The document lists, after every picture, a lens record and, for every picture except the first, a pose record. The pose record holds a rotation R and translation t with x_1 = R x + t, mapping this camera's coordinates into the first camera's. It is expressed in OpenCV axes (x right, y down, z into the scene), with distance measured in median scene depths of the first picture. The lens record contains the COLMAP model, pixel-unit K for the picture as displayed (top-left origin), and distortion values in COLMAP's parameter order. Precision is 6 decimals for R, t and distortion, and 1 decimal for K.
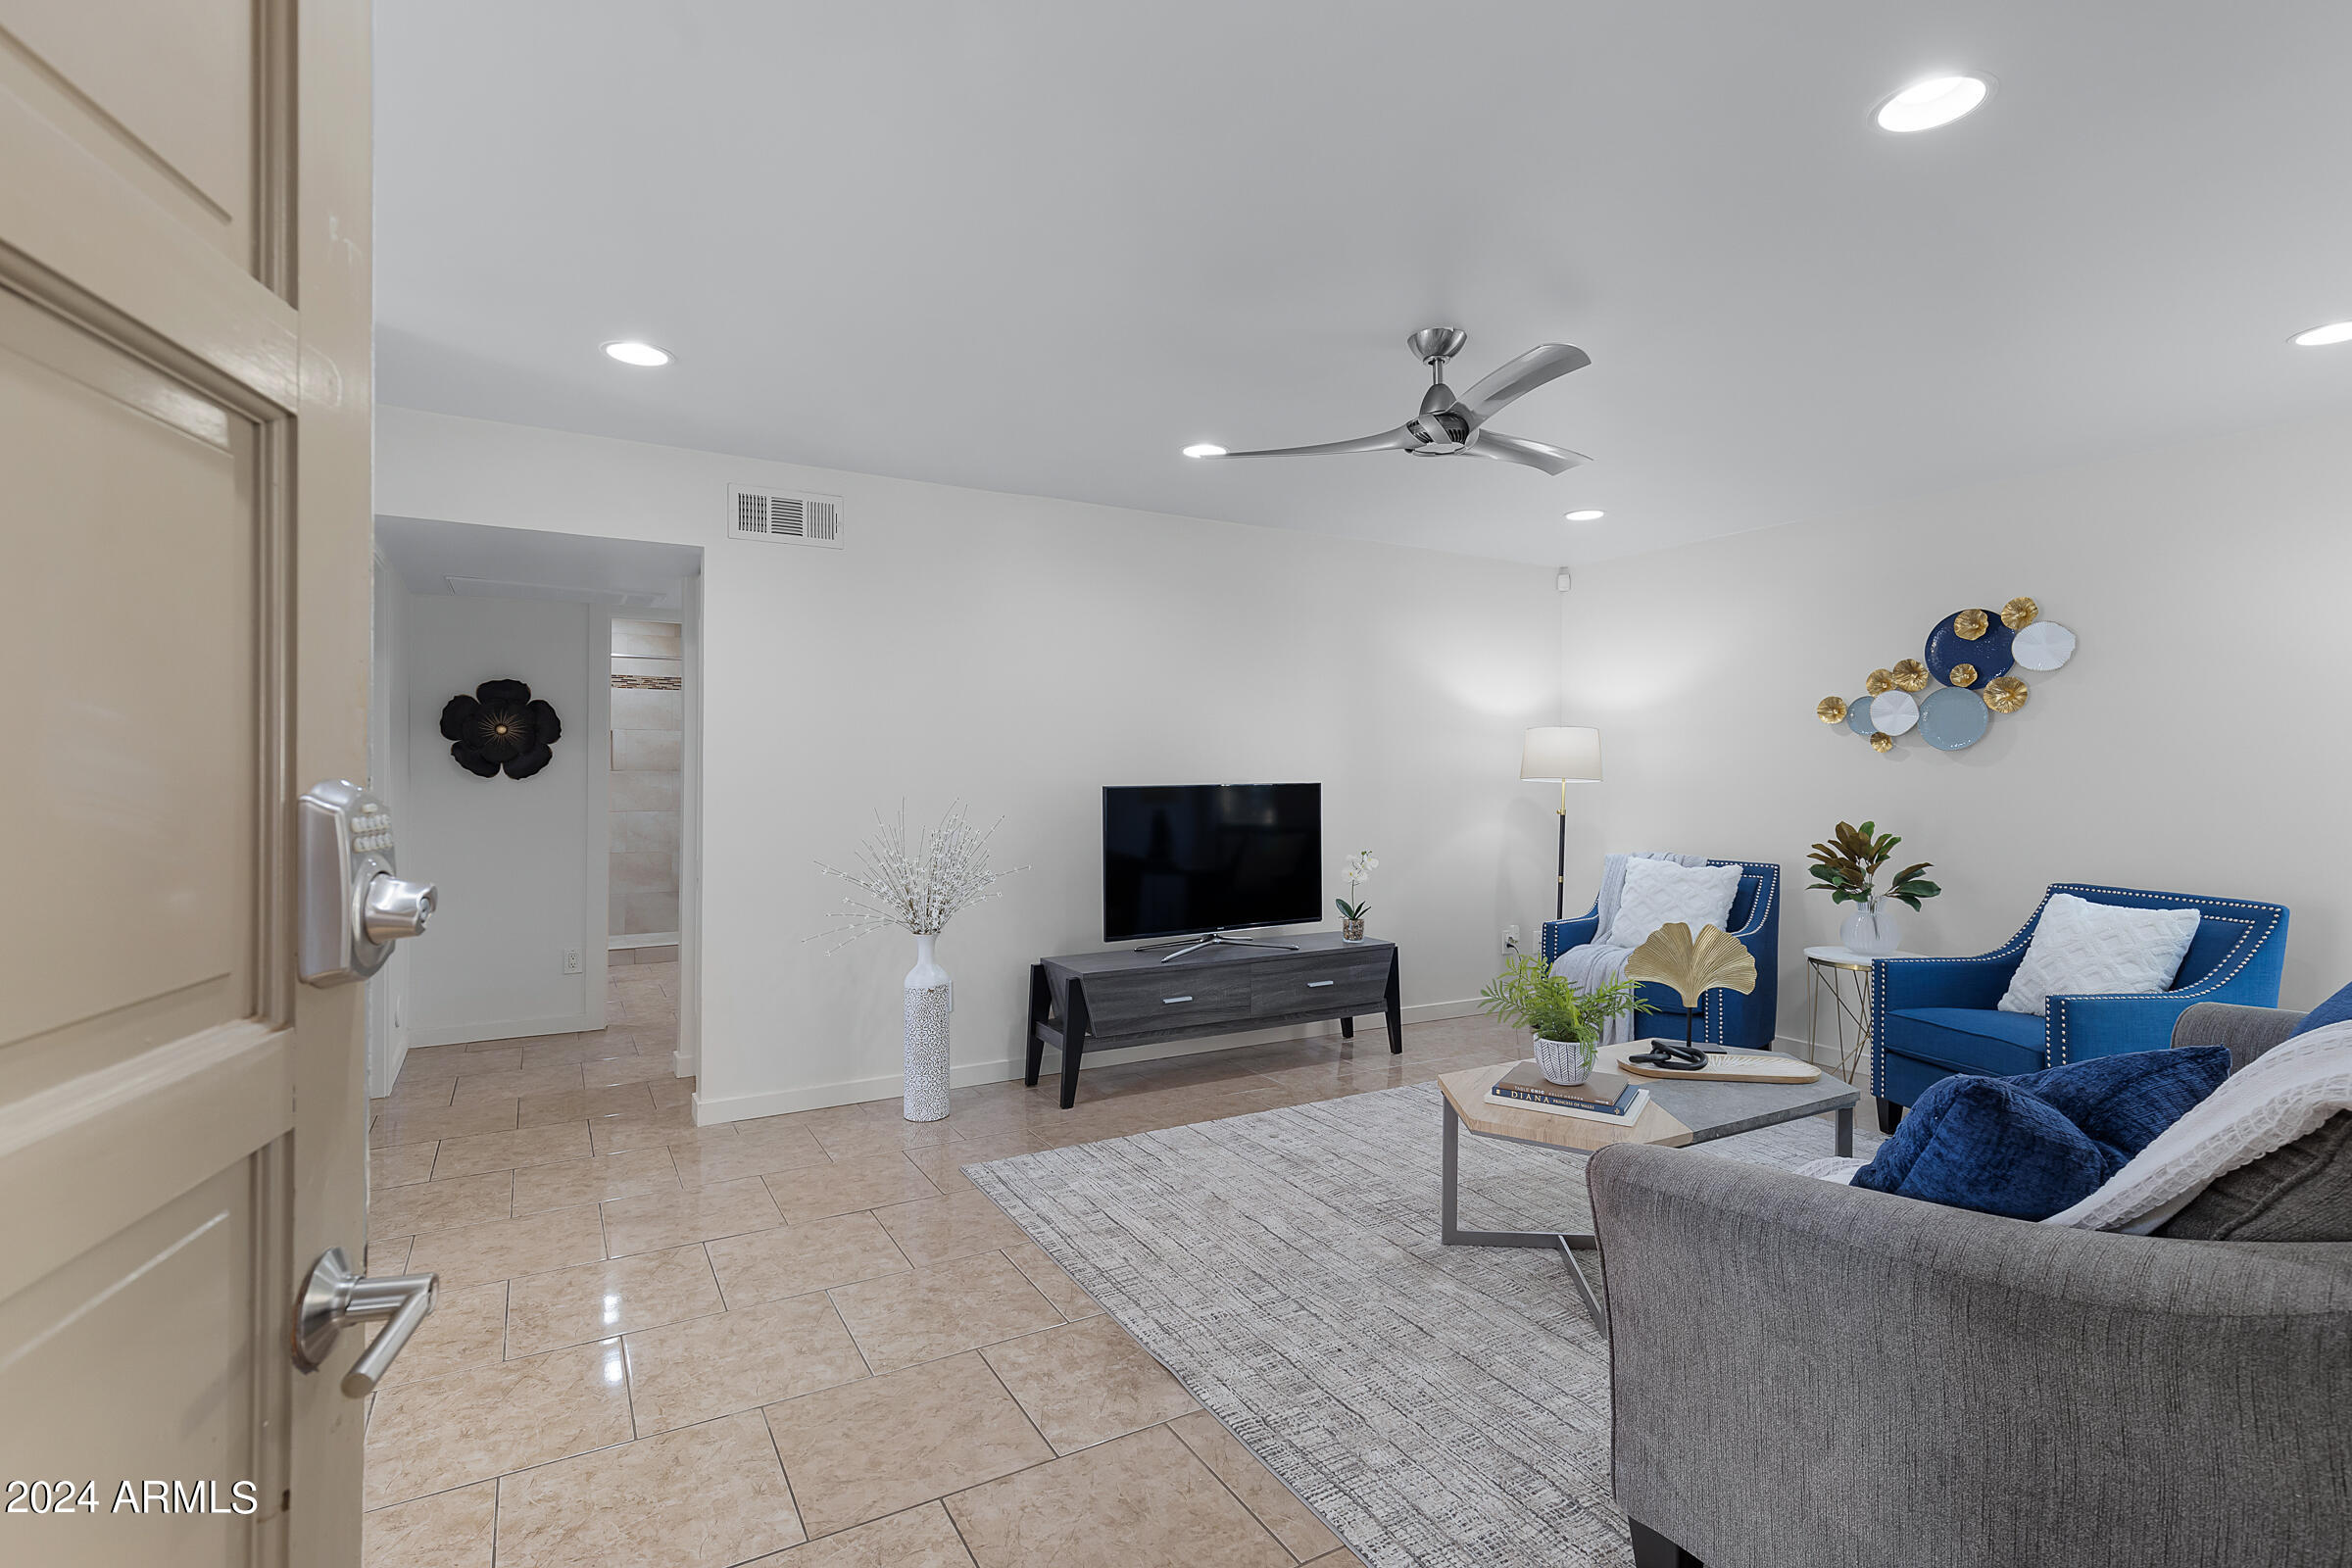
lens RADIAL K [[1110.2, 0, 1153.2], [0, 1110.2, 781.6], [0, 0, 1]] dist [0.012342, -0.003457]
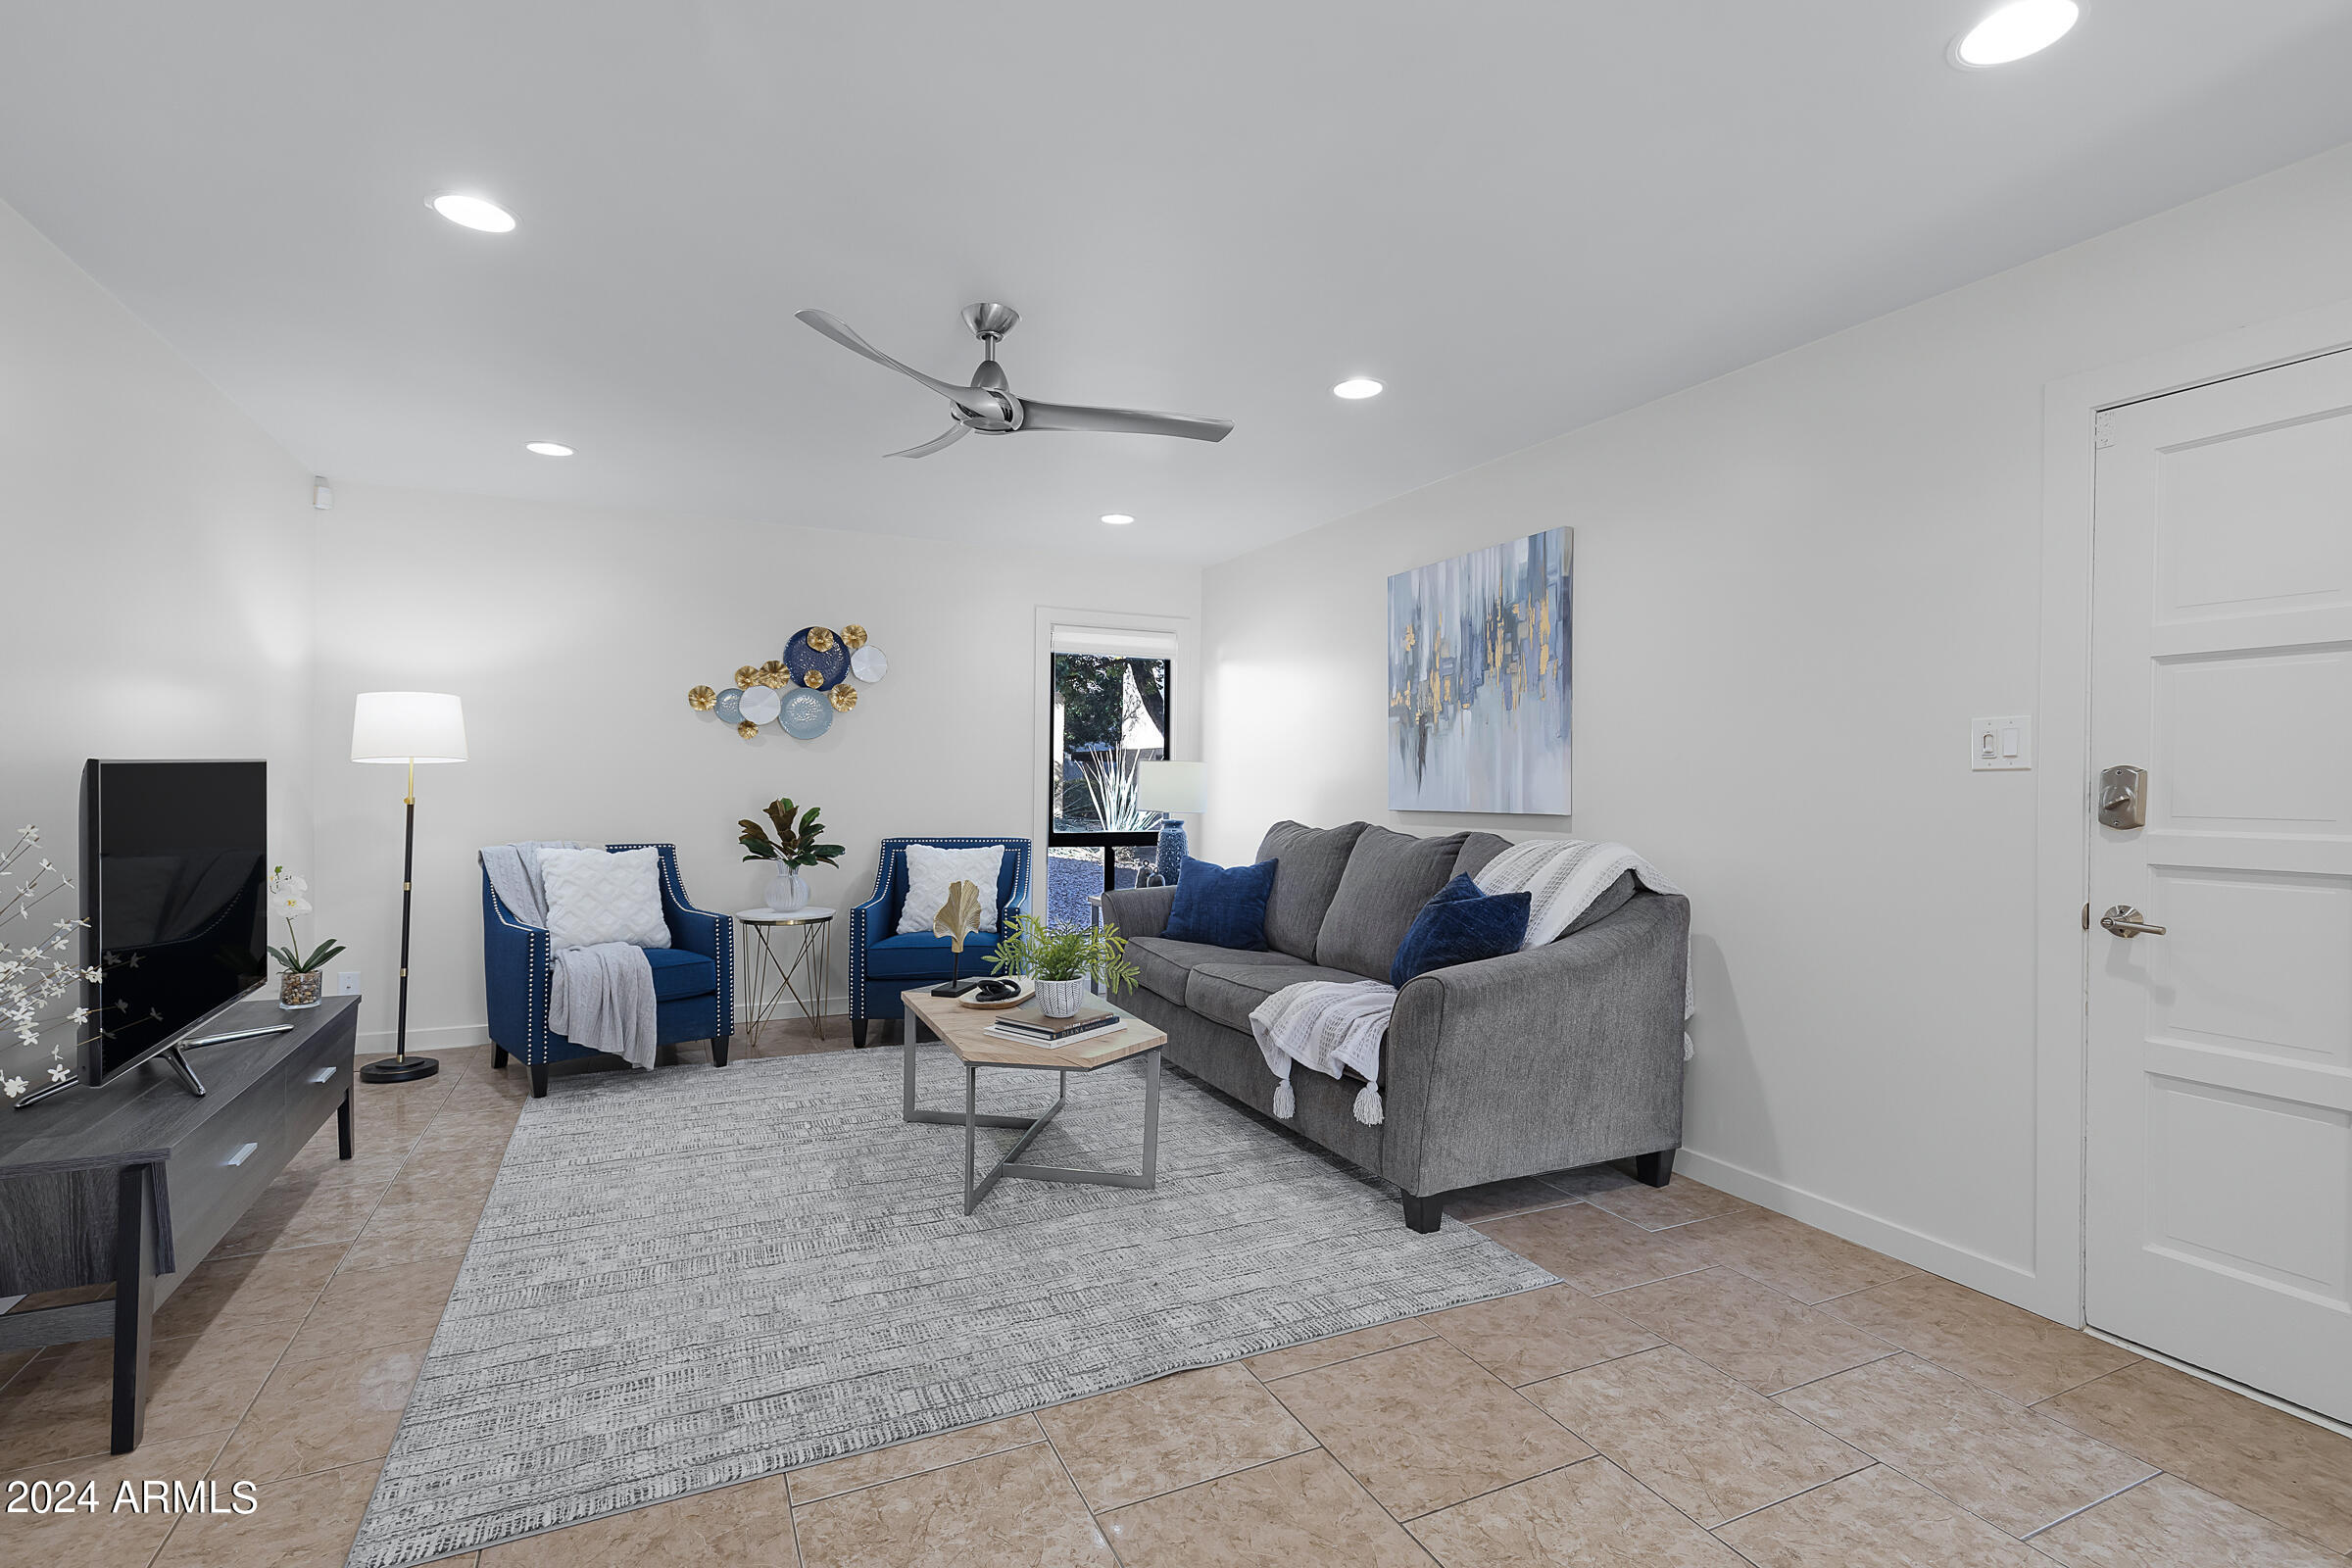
lens RADIAL K [[1110.2, 0, 1205.4], [0, 1110.2, 804.6], [0, 0, 1]] dist [0.012342, -0.003457]
pose [[0.053753, -0.029871, 0.998107, -0.521319], [-0.000759, 0.999551, 0.029955, 0.007654], [-0.998554, -0.002368, 0.053706, 0.523368]]
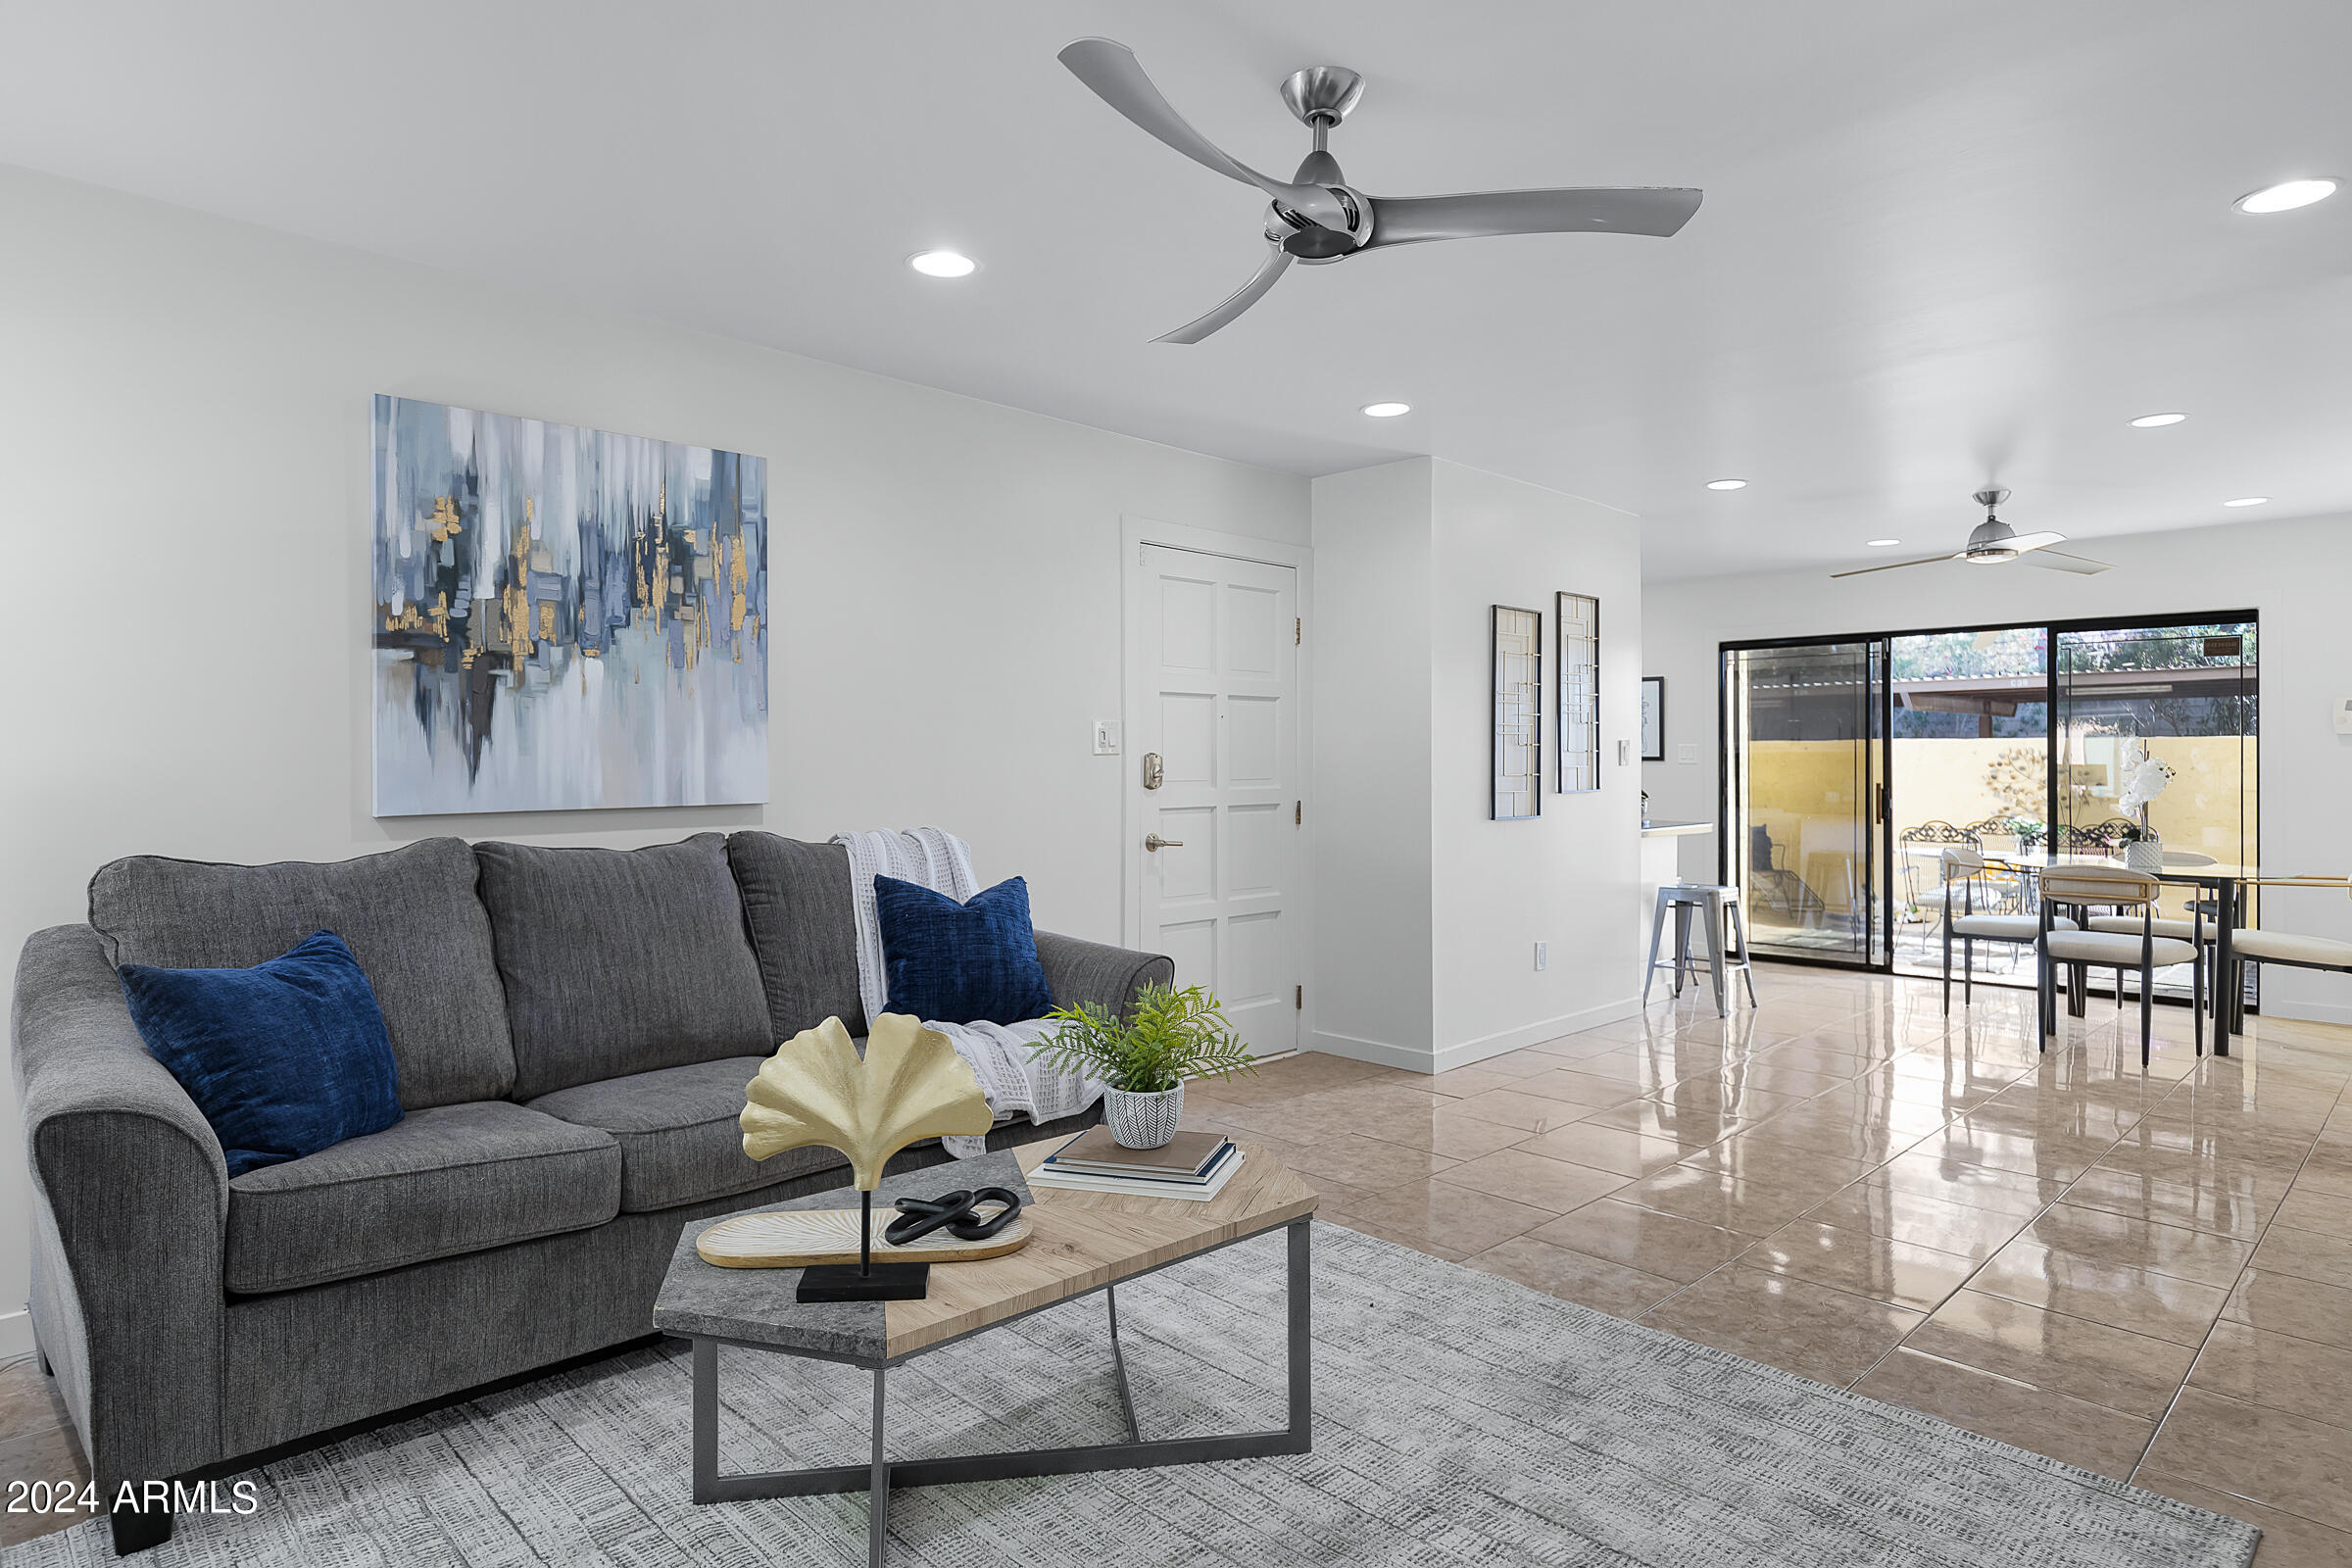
lens RADIAL K [[1300.2, 0, 1168.7], [0, 1300.2, 769.5], [0, 0, 1]] dist [0.000783, 0.001109]
pose [[-0.966010, -0.006445, -0.258426, 0.374712], [-0.008245, 0.999949, 0.005884, 0.012421], [0.258375, 0.007815, -0.966013, 1.213547]]
